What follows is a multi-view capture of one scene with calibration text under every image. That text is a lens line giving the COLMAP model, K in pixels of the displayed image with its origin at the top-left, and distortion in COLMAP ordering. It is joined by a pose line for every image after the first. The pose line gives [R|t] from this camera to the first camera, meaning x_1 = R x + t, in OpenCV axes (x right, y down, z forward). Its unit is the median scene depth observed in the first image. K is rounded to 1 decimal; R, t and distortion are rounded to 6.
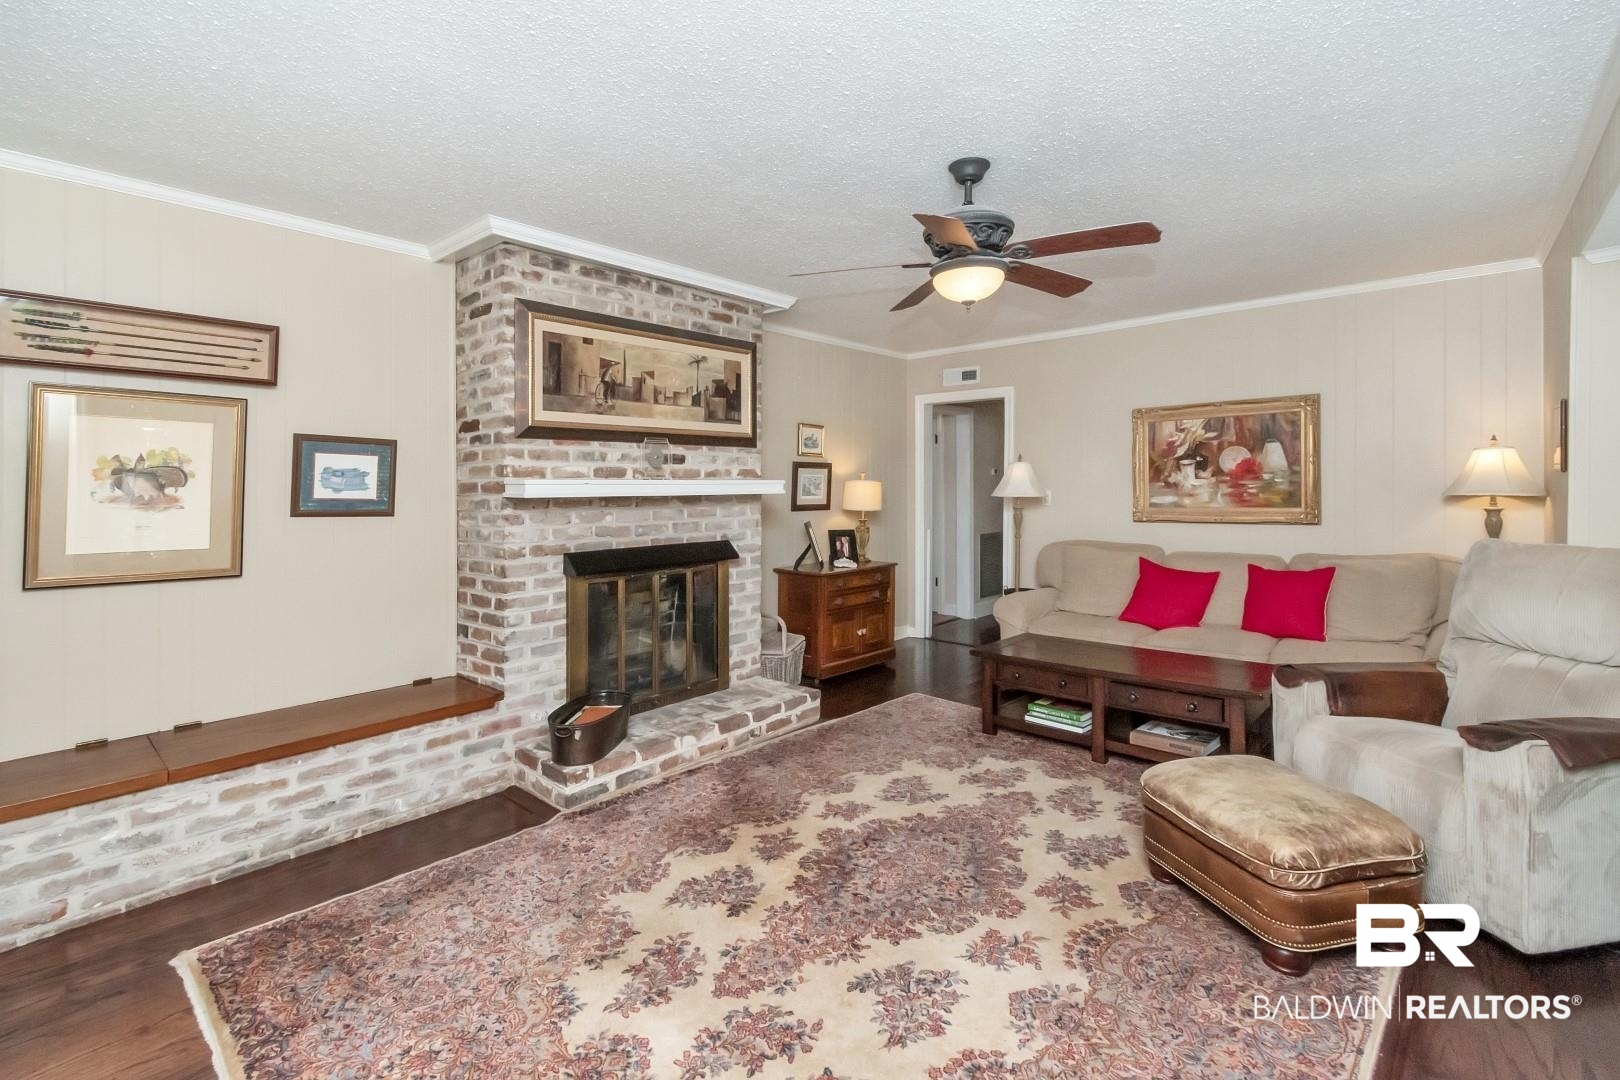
lens RADIAL K [[738.4, 0, 812.5], [0, 738.4, 499.7], [0, 0, 1]] dist [0.005746, -0.000245]
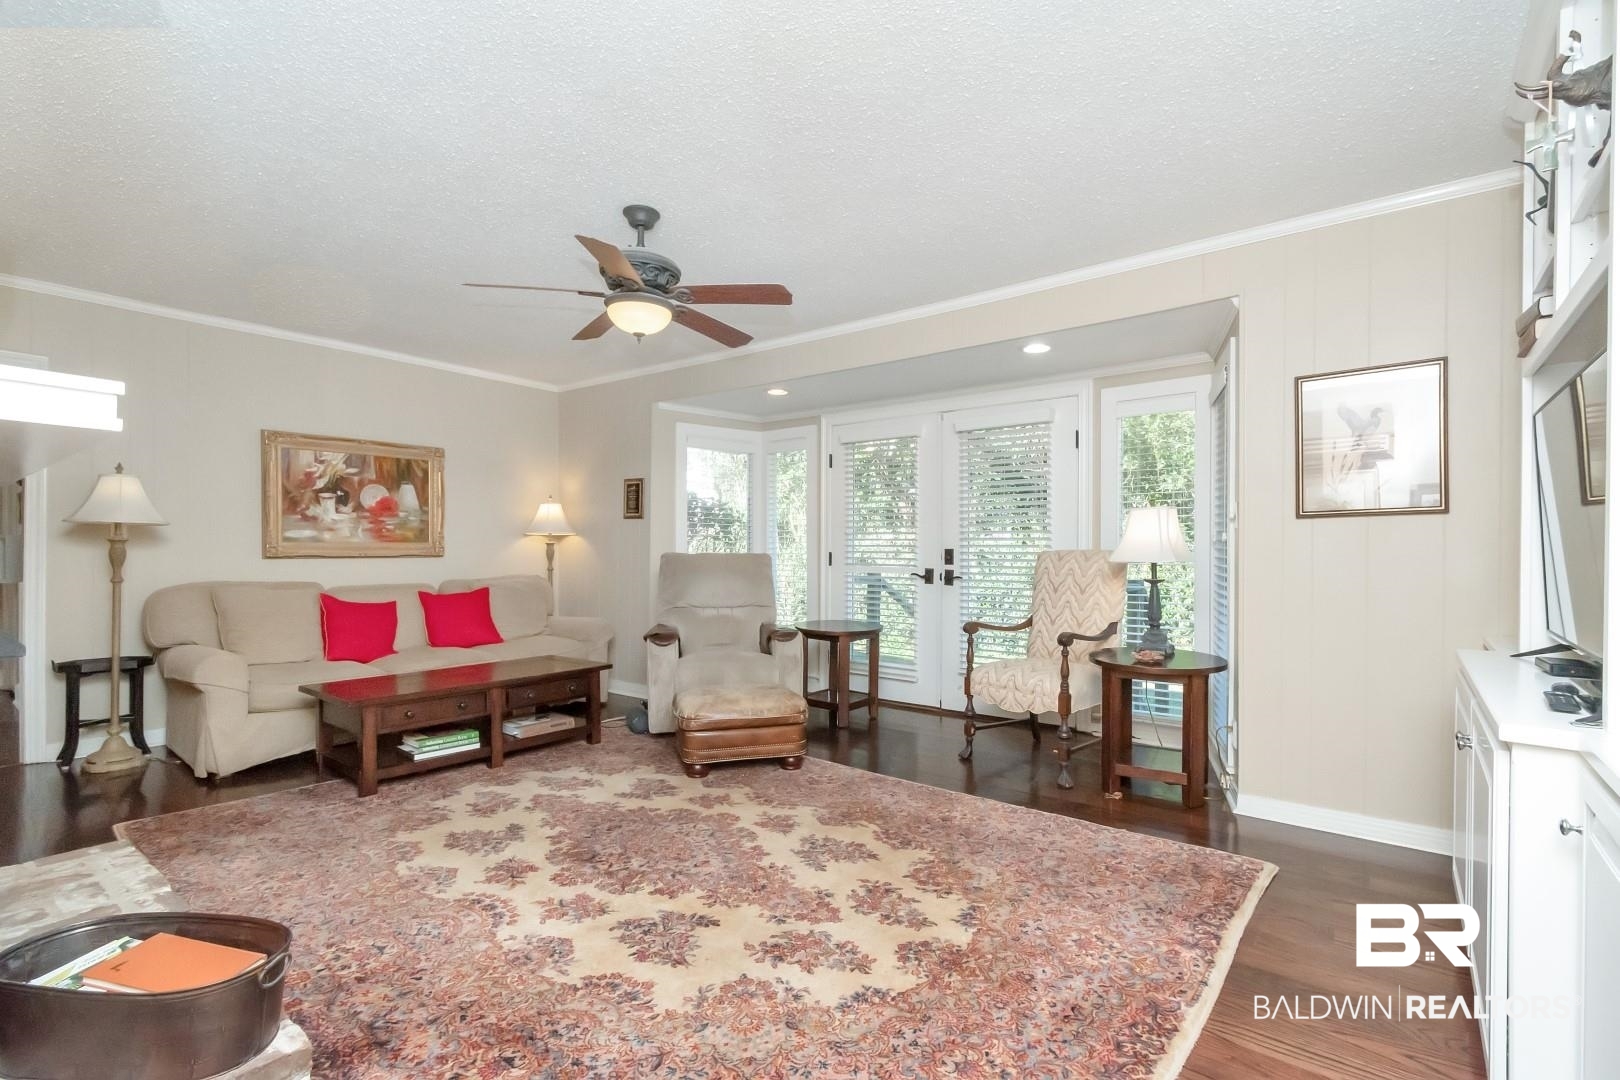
lens RADIAL K [[738.4, 0, 793.1], [0, 738.4, 556.7], [0, 0, 1]] dist [0.005746, -0.000245]
pose [[-0.043655, 0.005931, 0.999029, -0.617179], [0.012611, 0.999906, -0.005385, 0.053606], [-0.998967, 0.012363, -0.043726, 0.539374]]
